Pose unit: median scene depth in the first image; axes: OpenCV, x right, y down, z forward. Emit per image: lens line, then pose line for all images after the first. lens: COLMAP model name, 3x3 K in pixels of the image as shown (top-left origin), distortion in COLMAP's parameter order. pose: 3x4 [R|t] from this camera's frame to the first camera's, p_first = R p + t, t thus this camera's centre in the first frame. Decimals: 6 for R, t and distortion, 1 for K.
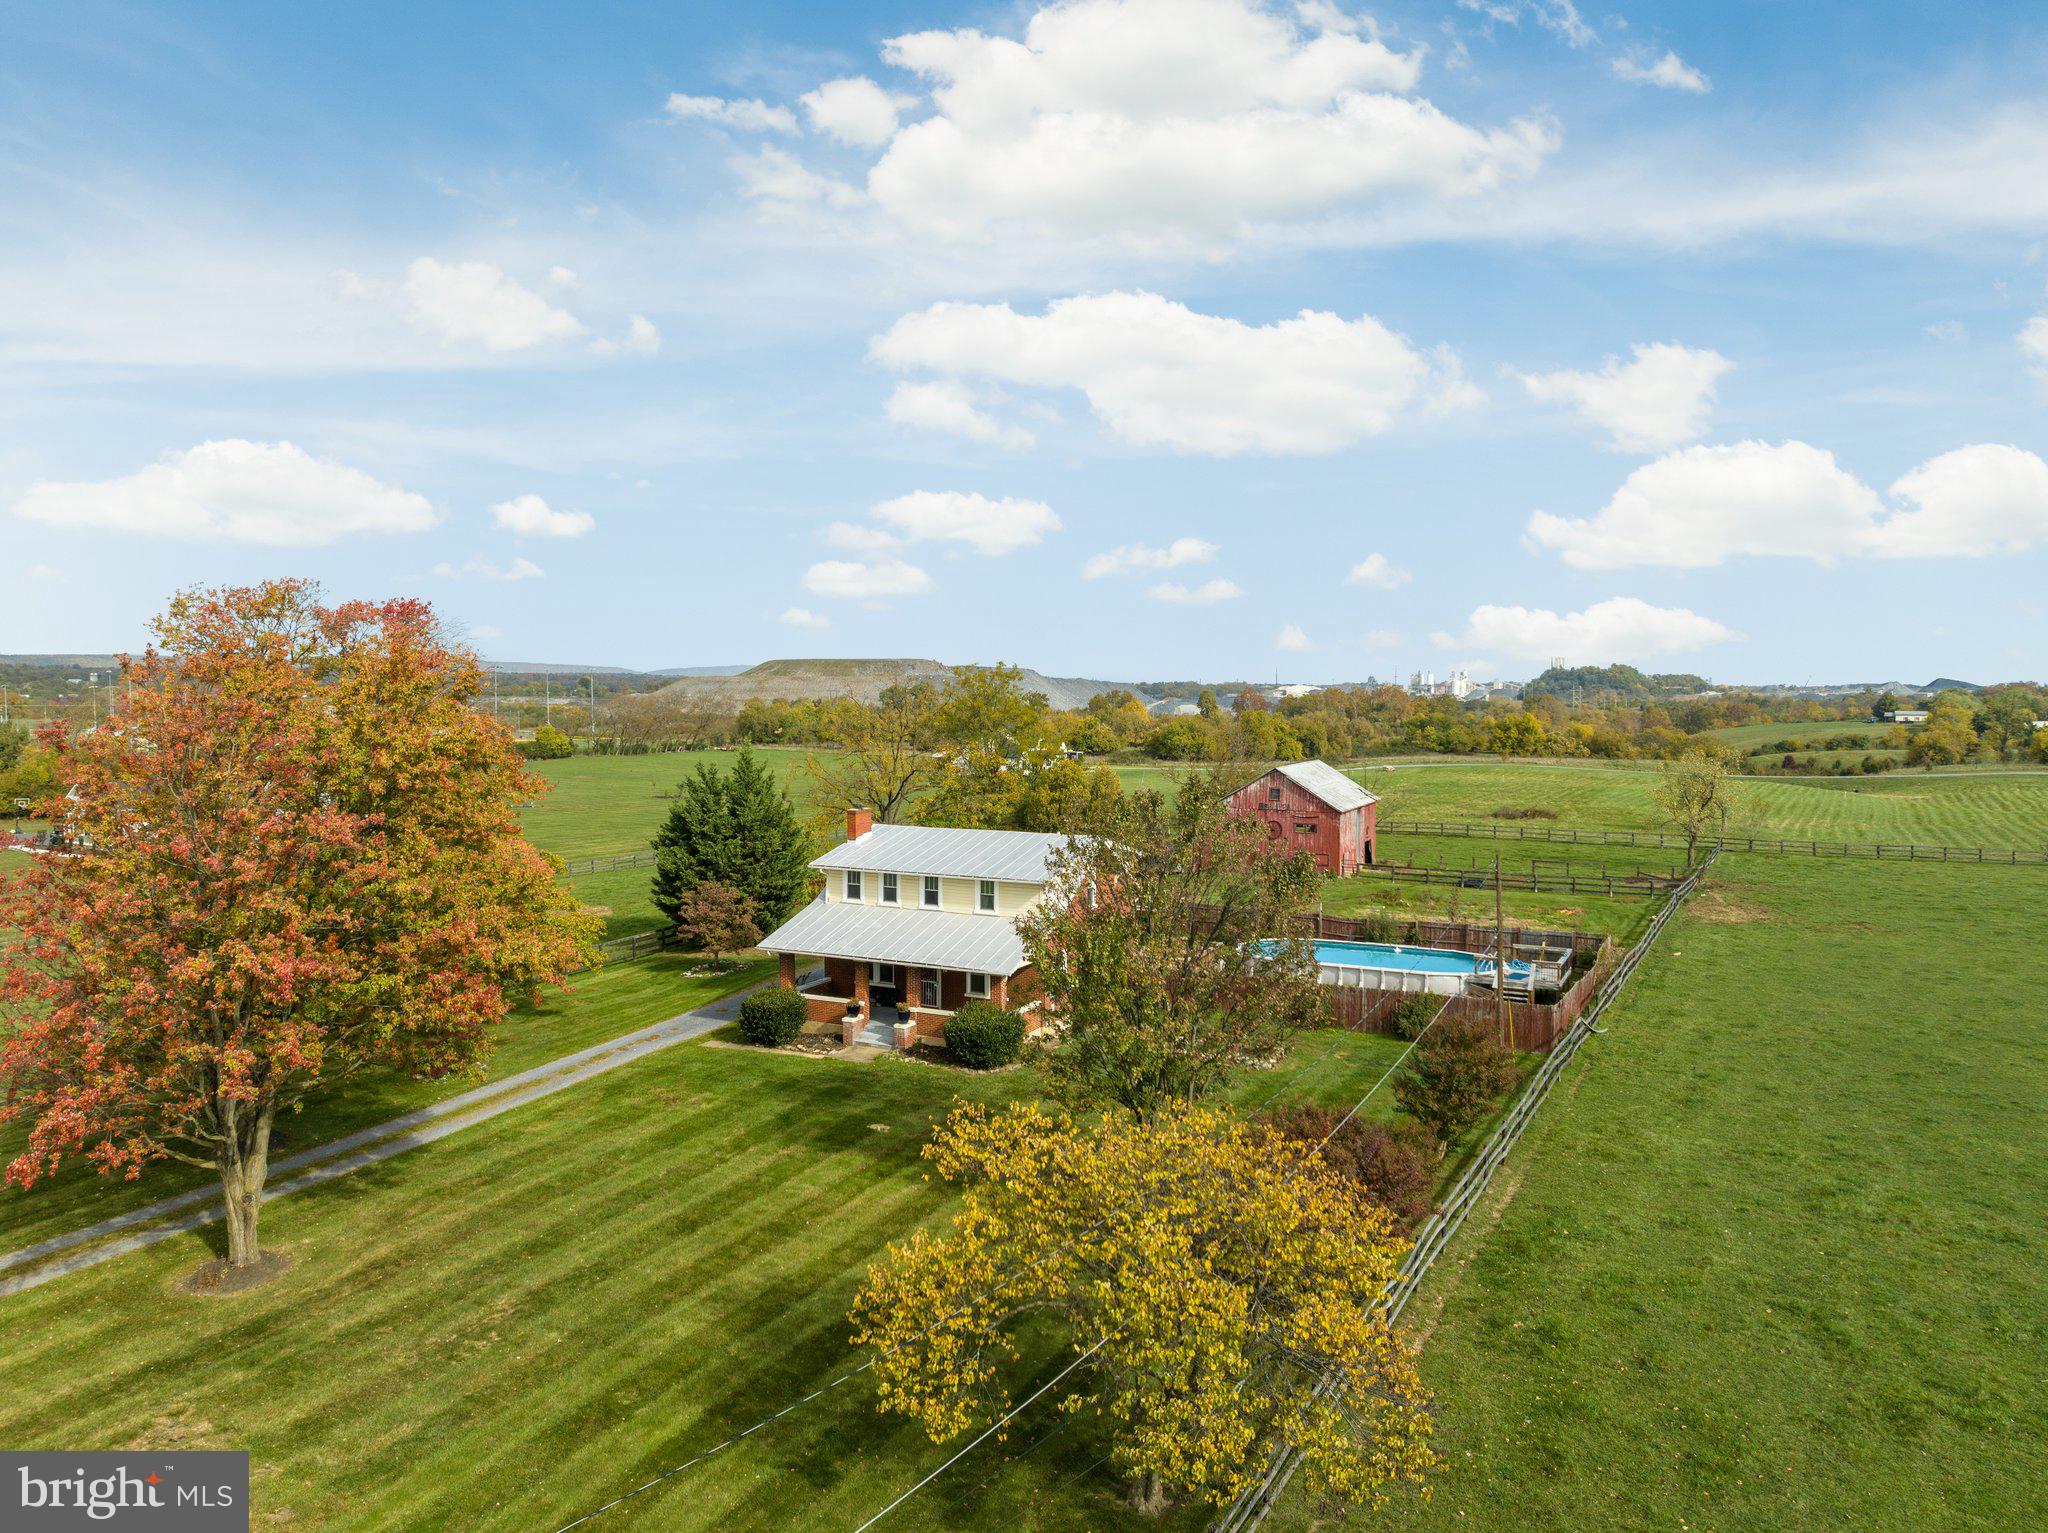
lens RADIAL K [[1462.8, 0, 1024.0], [0, 1462.8, 766.5], [0, 0, 1]] dist [-0.026451, -0.007028]
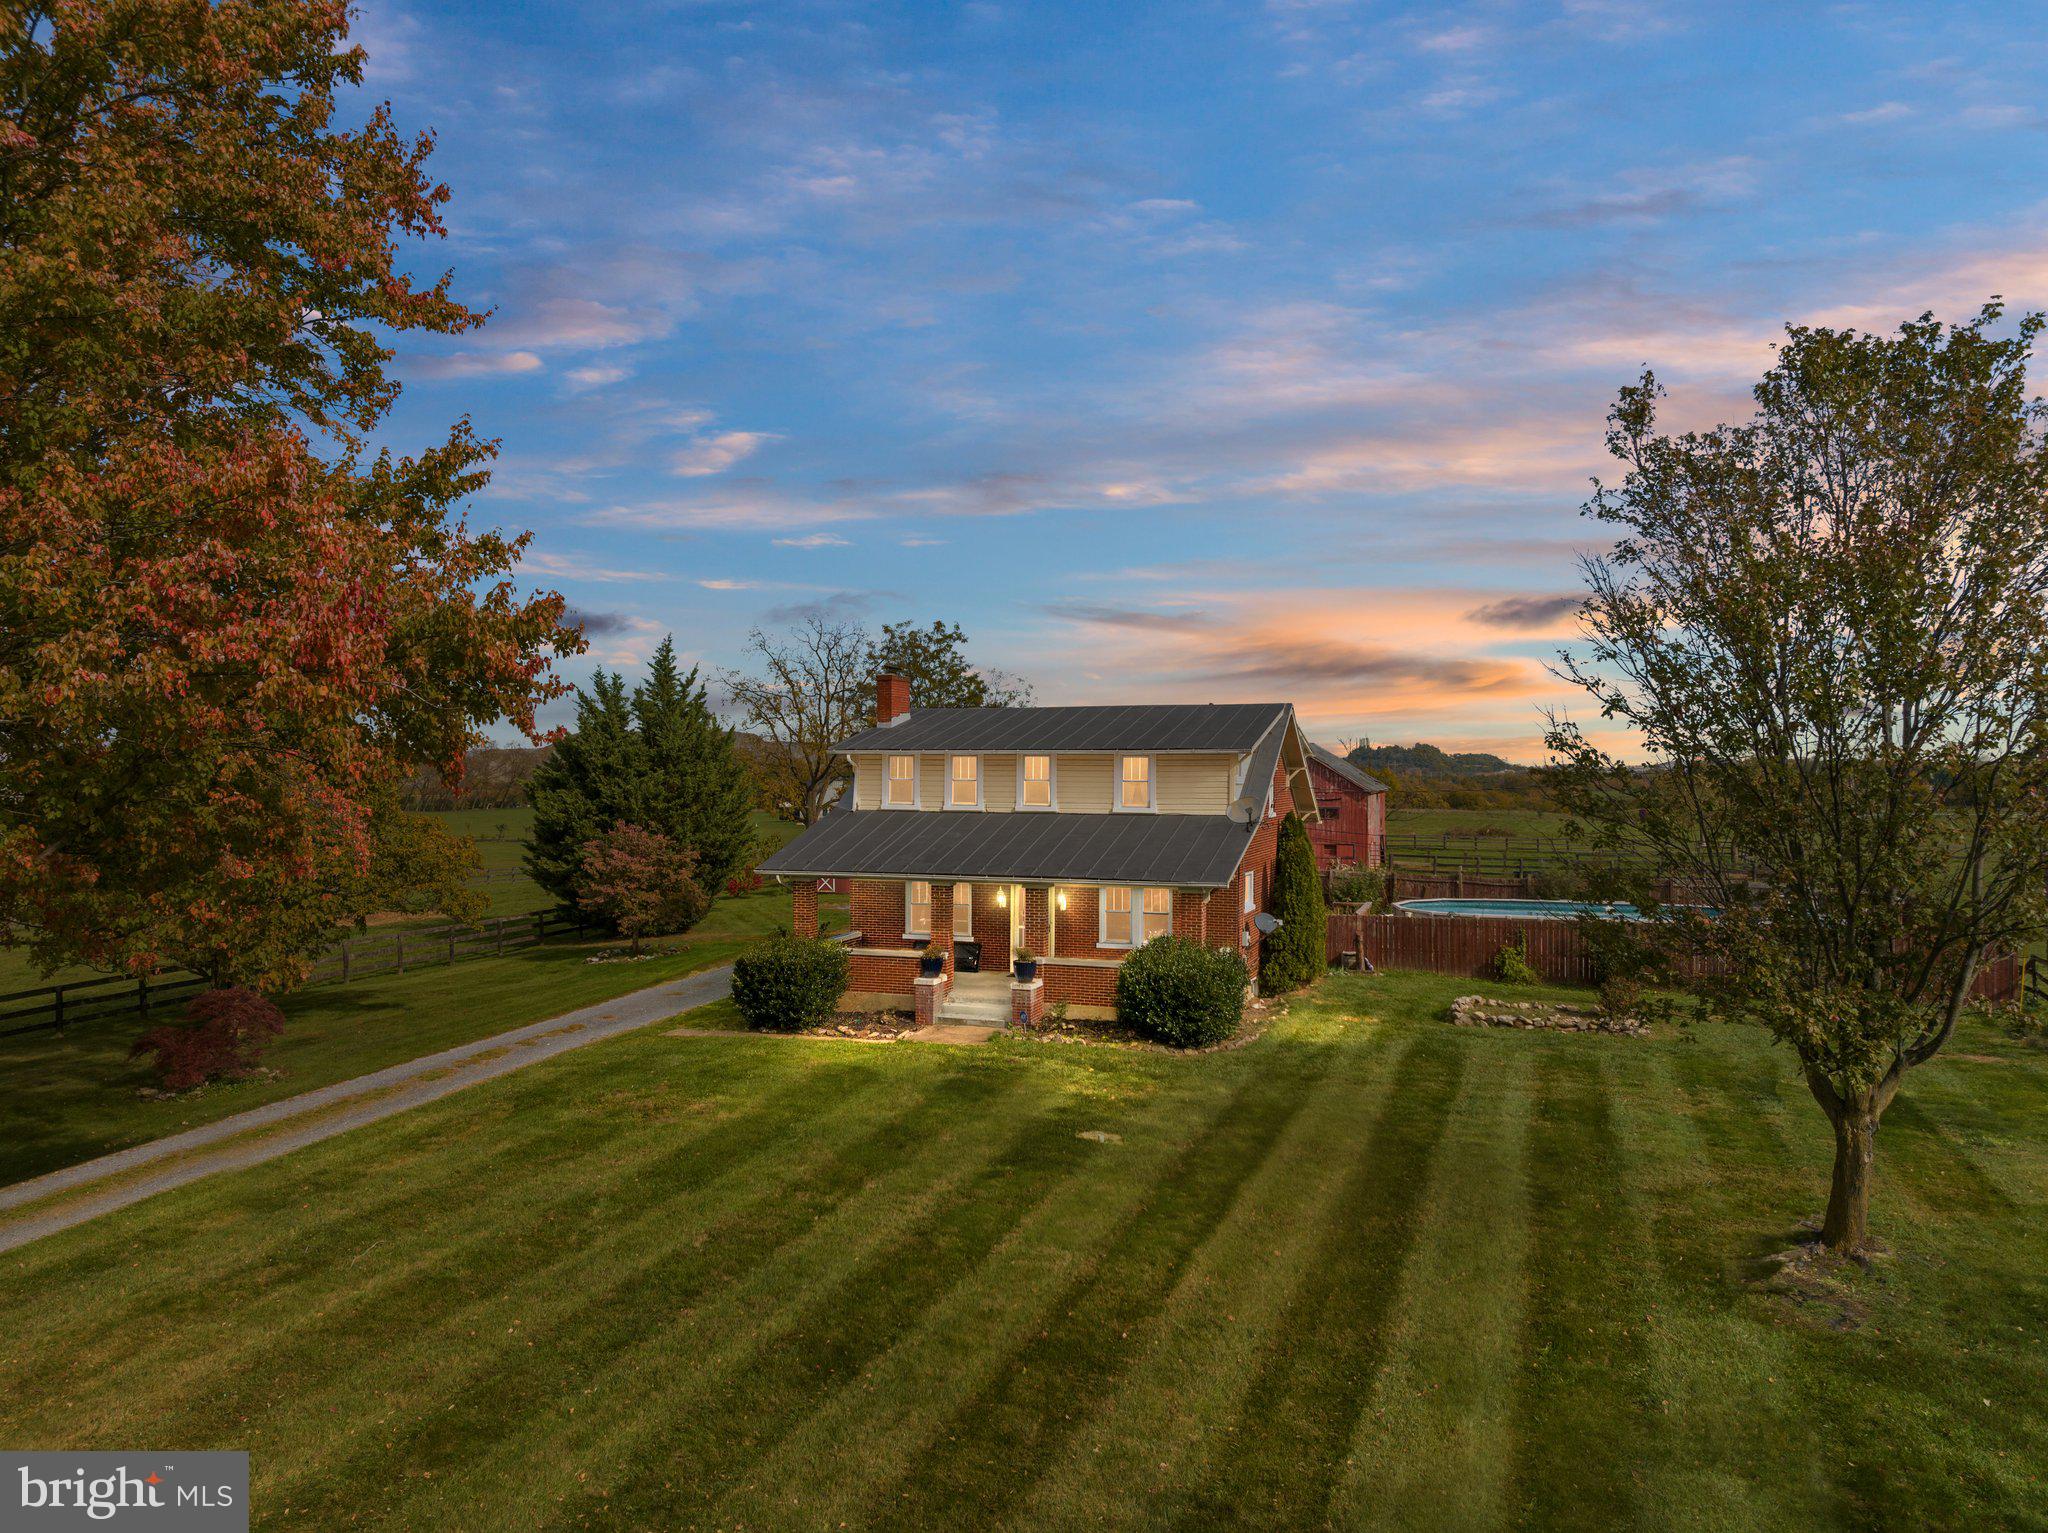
lens RADIAL K [[1453.5, 0, 1024.0], [0, 1453.5, 766.5], [0, 0, 1]] dist [-0.026509, 0.008730]
pose [[0.991186, 0.002040, 0.132460, -0.181900], [0.005949, 0.998187, -0.059890, 0.139605], [-0.132342, 0.060150, 0.989377, 0.465354]]
